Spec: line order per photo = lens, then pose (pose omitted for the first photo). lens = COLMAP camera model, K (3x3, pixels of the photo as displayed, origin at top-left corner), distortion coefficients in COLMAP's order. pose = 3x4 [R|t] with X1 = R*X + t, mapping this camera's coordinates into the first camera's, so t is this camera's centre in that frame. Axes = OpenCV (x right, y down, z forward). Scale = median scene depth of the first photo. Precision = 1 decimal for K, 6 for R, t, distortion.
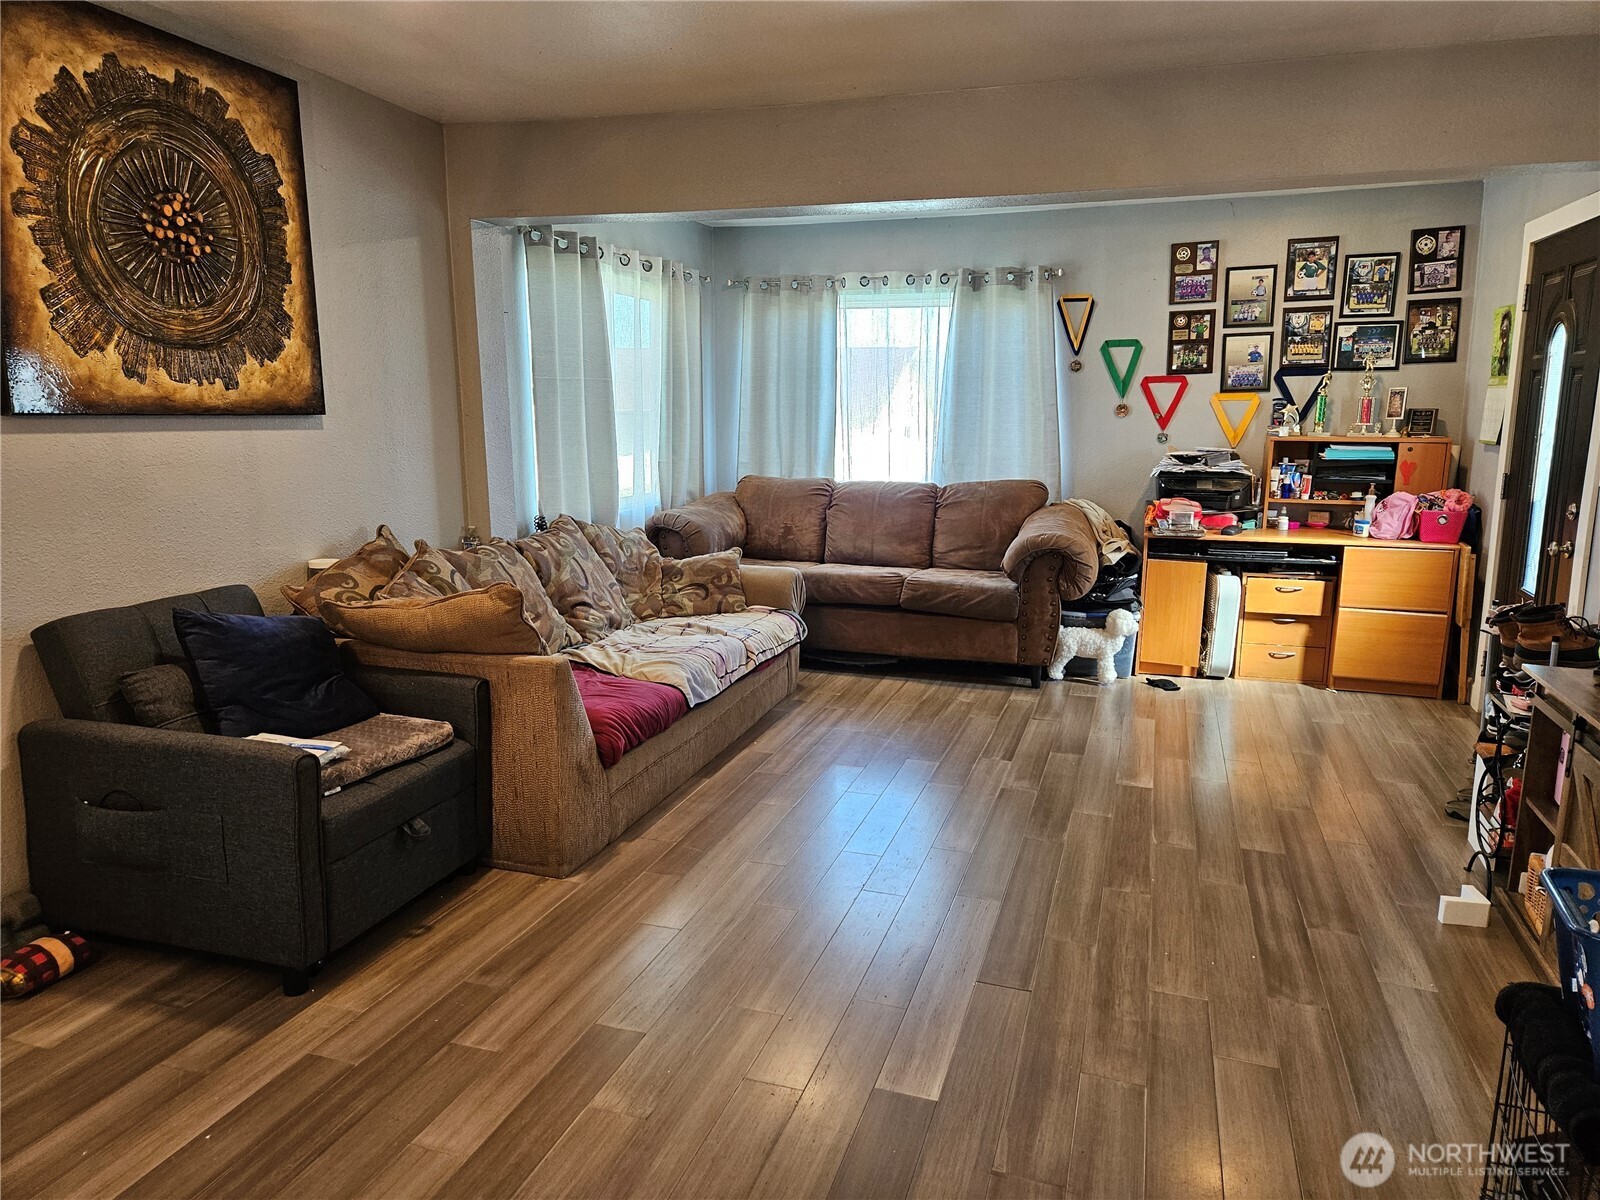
lens RADIAL K [[1060.2, 0, 799.2], [0, 1060.2, 598.2], [0, 0, 1]] dist [0.071397, -0.063178]
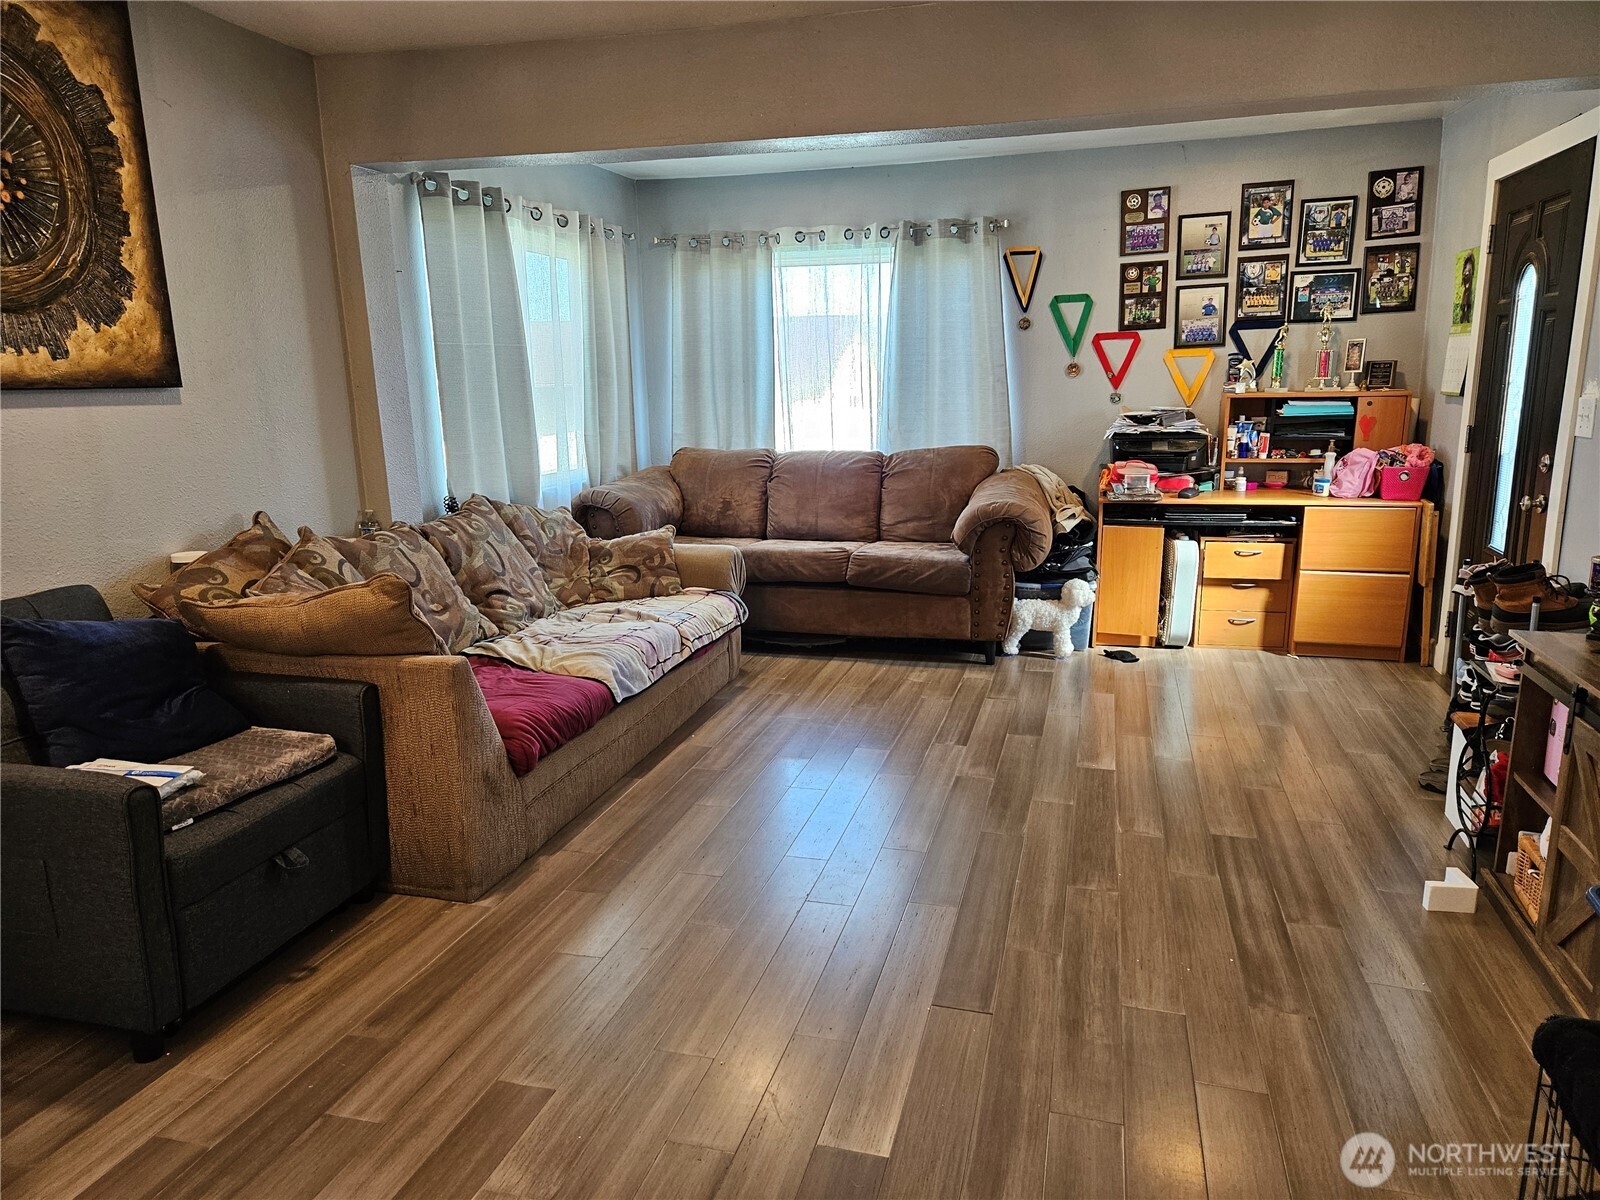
lens RADIAL K [[1060.2, 0, 805.2], [0, 1060.2, 609.4], [0, 0, 1]] dist [0.071397, -0.063178]
pose [[0.998427, -0.031062, 0.046679, 0.013670], [0.029385, 0.998912, 0.036205, -0.004171], [-0.047753, -0.034776, 0.998254, 0.058952]]
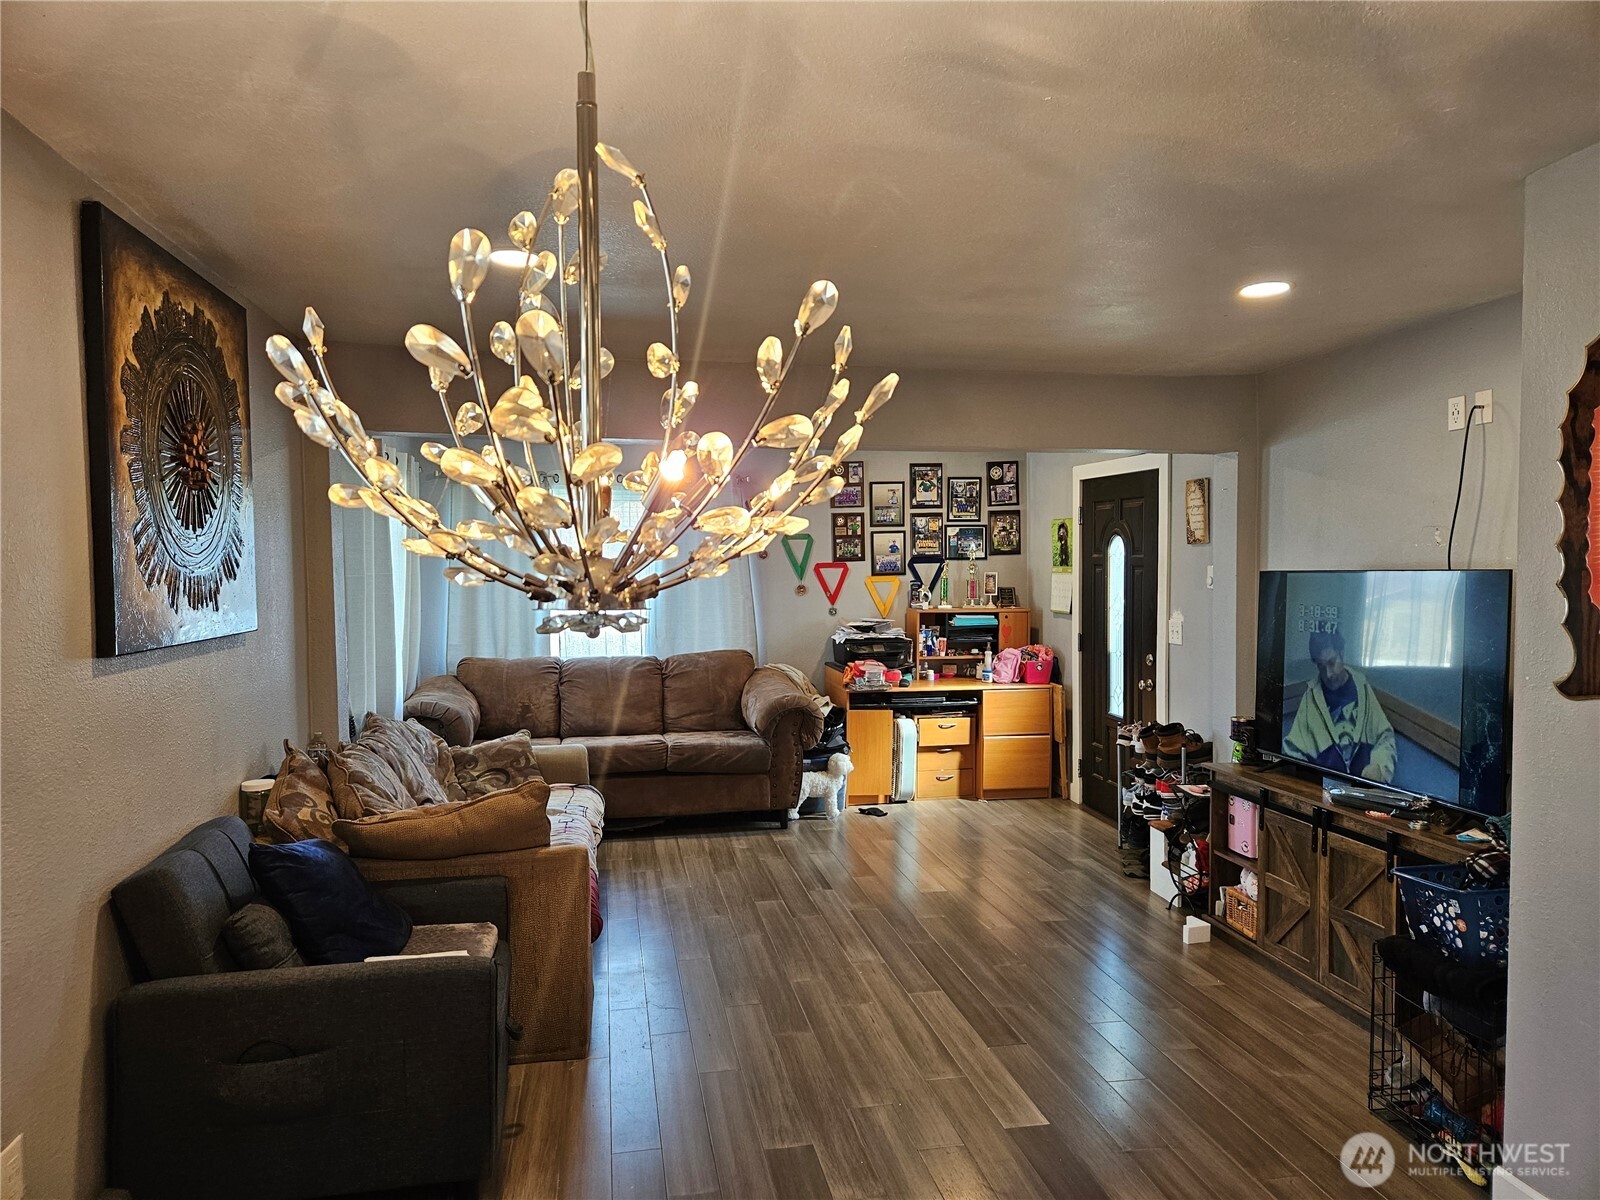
lens RADIAL K [[1060.2, 0, 802.3], [0, 1060.2, 597.2], [0, 0, 1]] dist [0.071397, -0.063178]
pose [[0.873954, -0.024438, 0.485393, -0.319527], [0.094245, 0.988299, -0.119932, -0.024541], [-0.476782, 0.150561, 0.866031, -0.055925]]
